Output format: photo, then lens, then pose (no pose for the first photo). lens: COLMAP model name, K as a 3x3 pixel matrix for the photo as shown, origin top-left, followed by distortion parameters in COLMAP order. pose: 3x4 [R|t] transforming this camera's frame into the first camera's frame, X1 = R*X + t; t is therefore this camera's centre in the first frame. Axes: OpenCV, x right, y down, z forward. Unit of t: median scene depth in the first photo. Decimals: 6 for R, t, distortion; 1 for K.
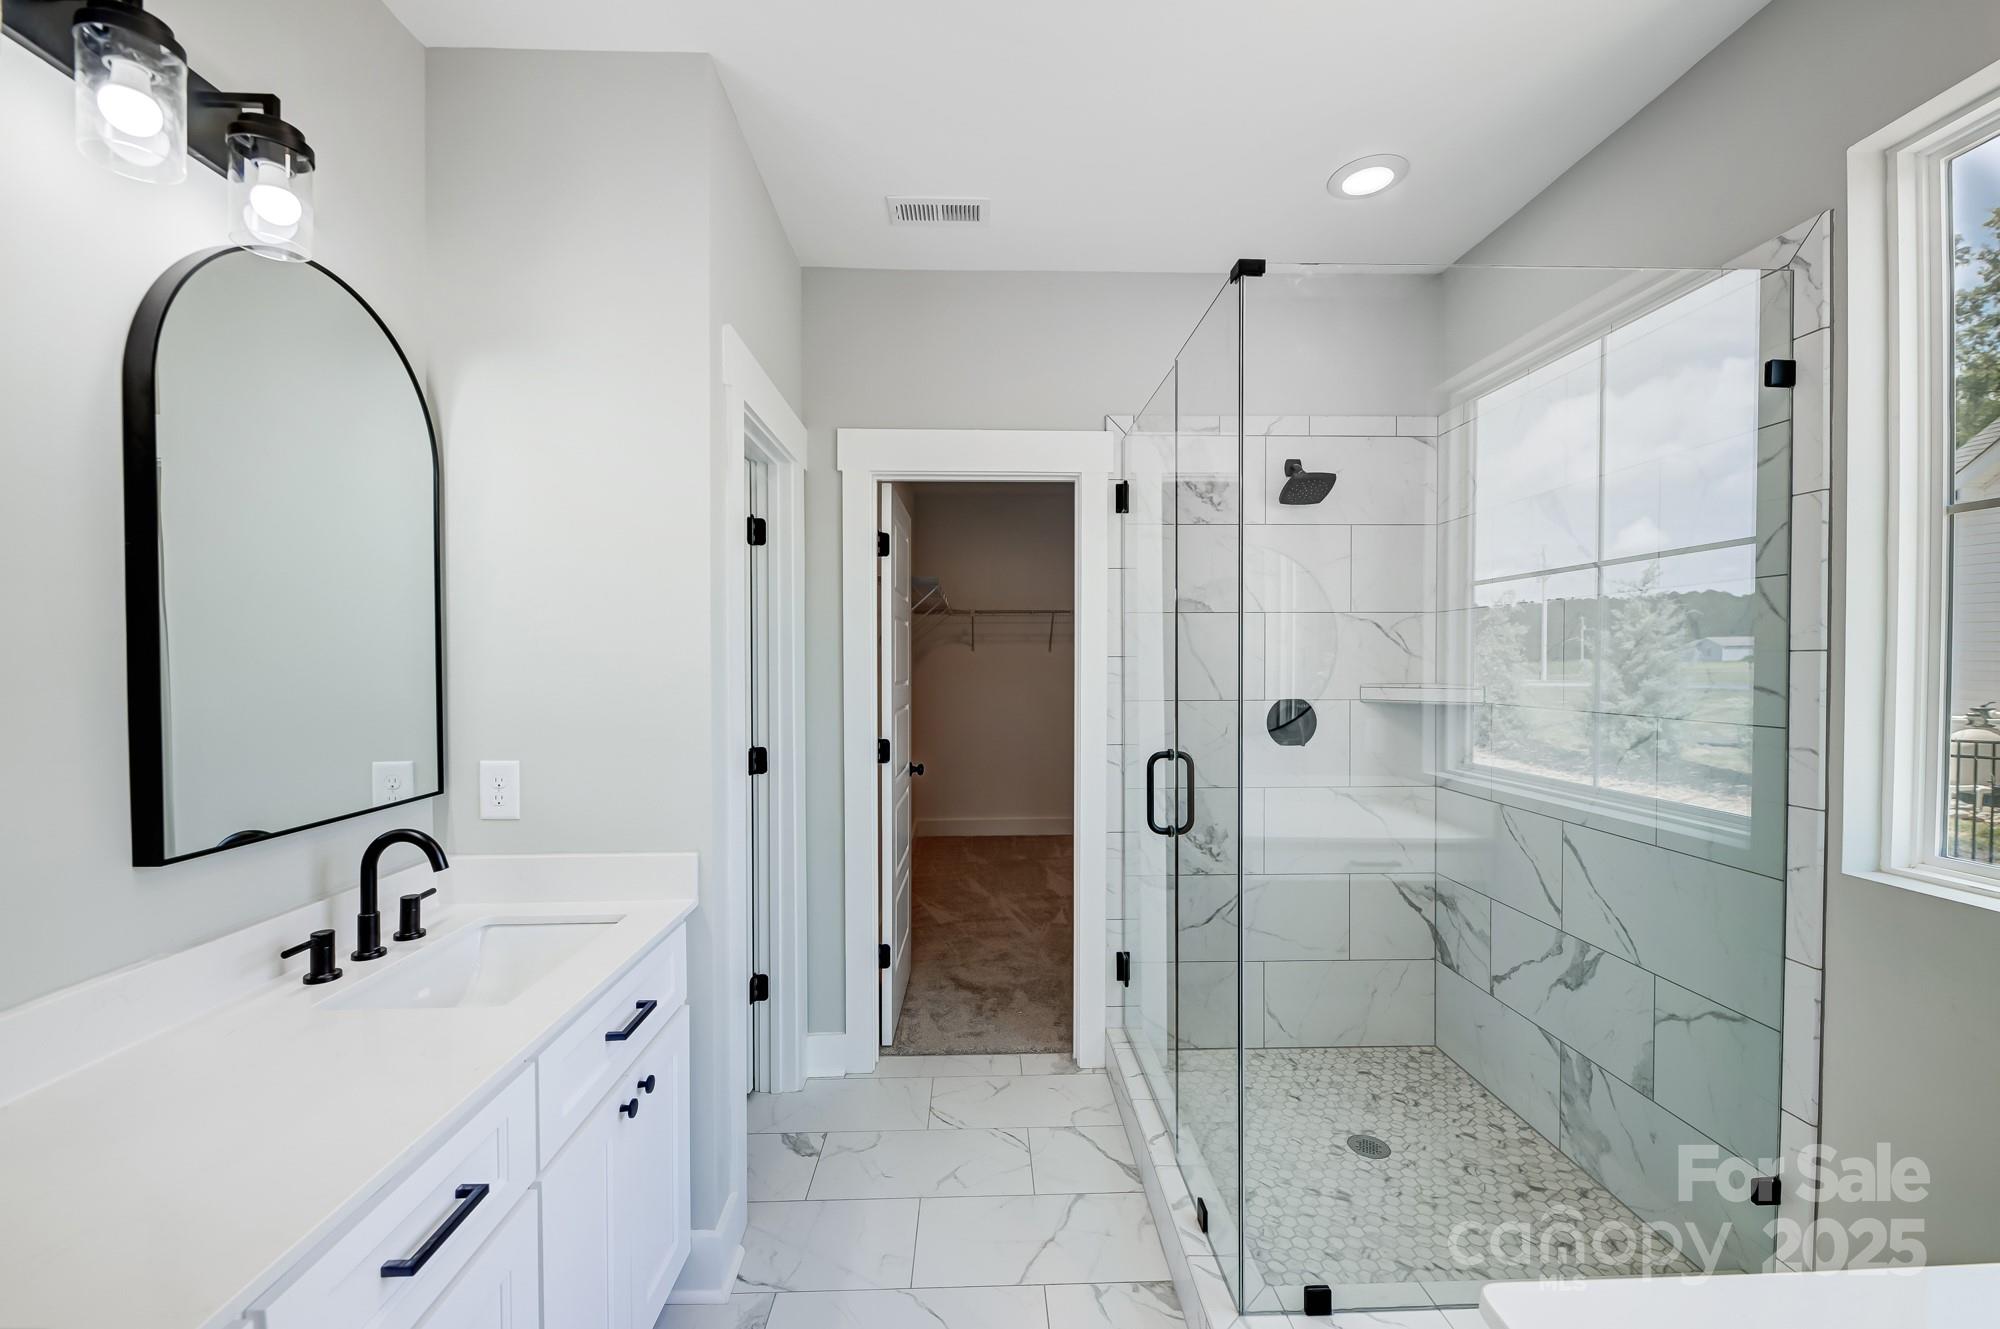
lens RADIAL K [[805.1, 0, 1004.8], [0, 805.1, 676.9], [0, 0, 1]] dist [0.006412, -0.005109]
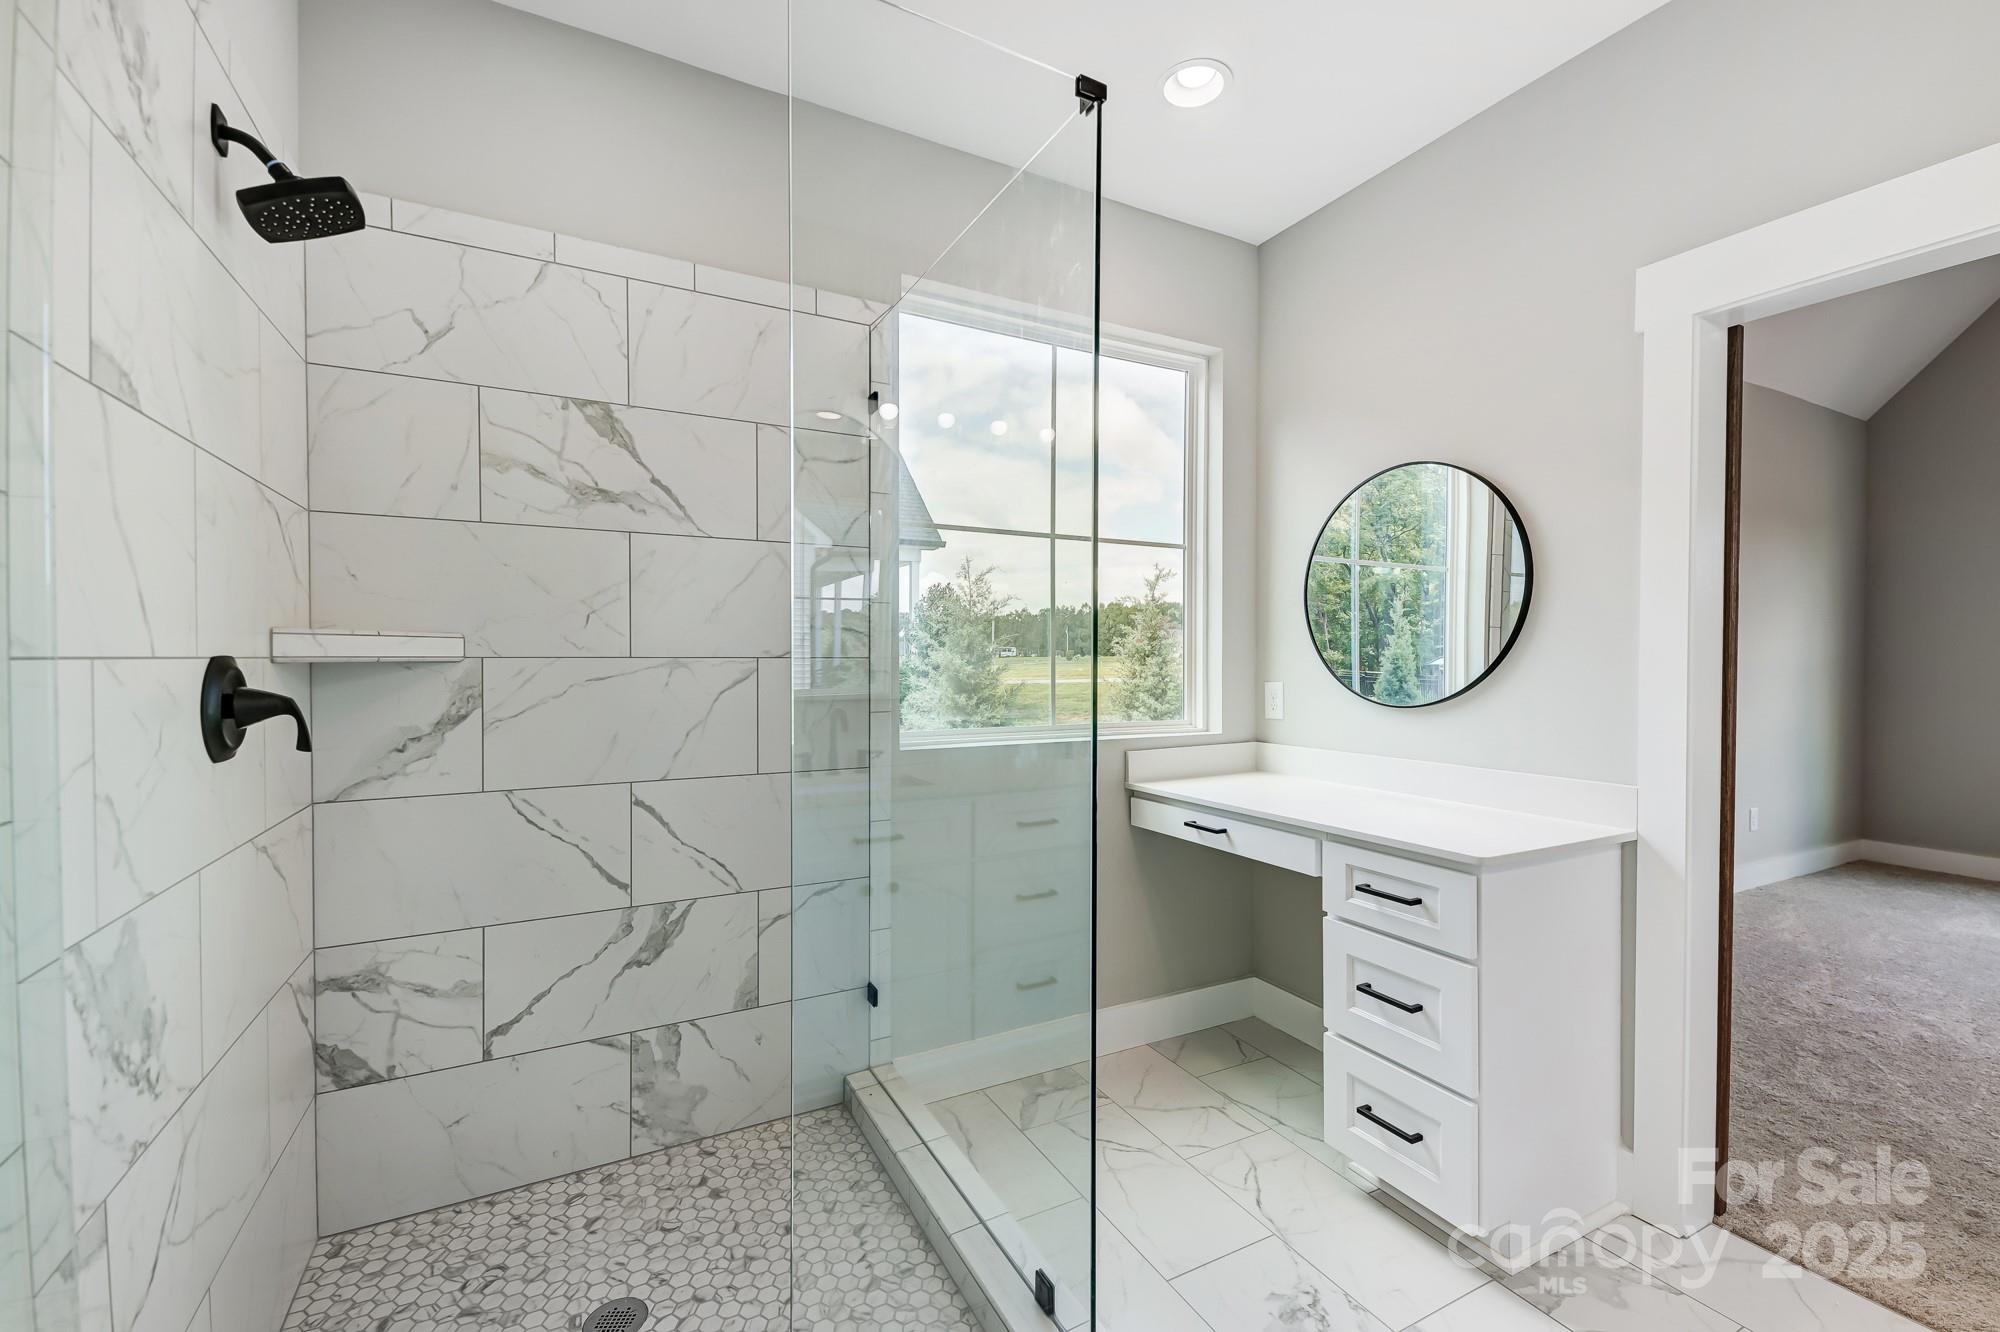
lens RADIAL K [[798.1, 0, 993.4], [0, 798.1, 676.9], [0, 0, 1]] dist [0.009379, -0.006181]
pose [[-0.427819, -0.006923, 0.903838, -0.268265], [0.027873, 0.999394, 0.020848, 0.054338], [-0.903435, 0.034111, -0.427367, 0.993669]]
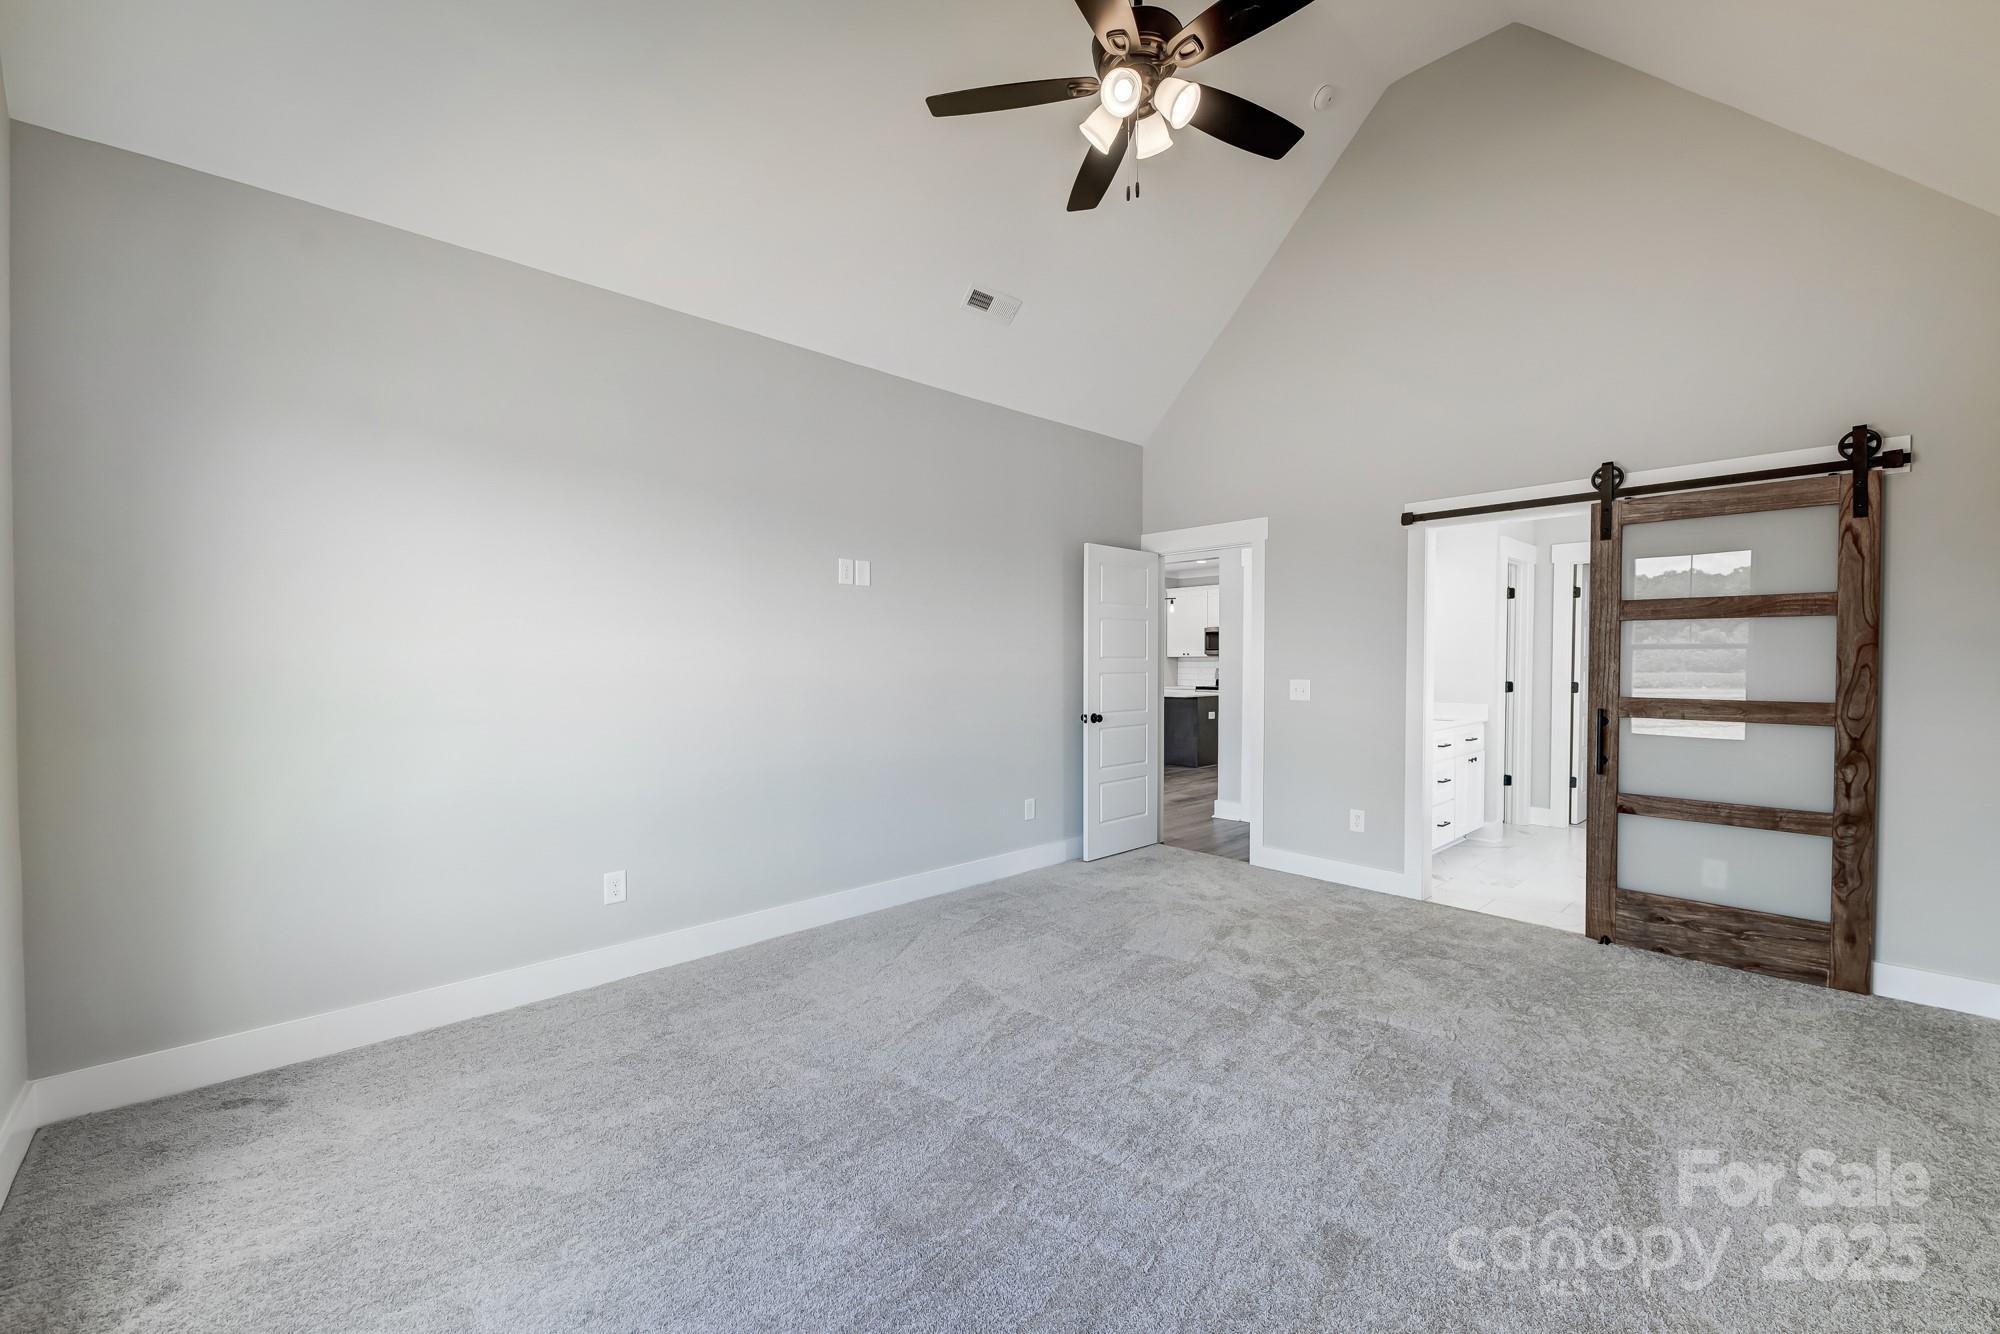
lens RADIAL K [[798.1, 0, 1008.6], [0, 798.1, 666.5], [0, 0, 1]] dist [0.009379, -0.006181]
pose [[0.659467, 0.015587, -0.751572, 0.738376], [-0.023742, 0.999718, -0.000100, 0.115880], [0.751358, 0.017909, 0.659651, -2.498029]]
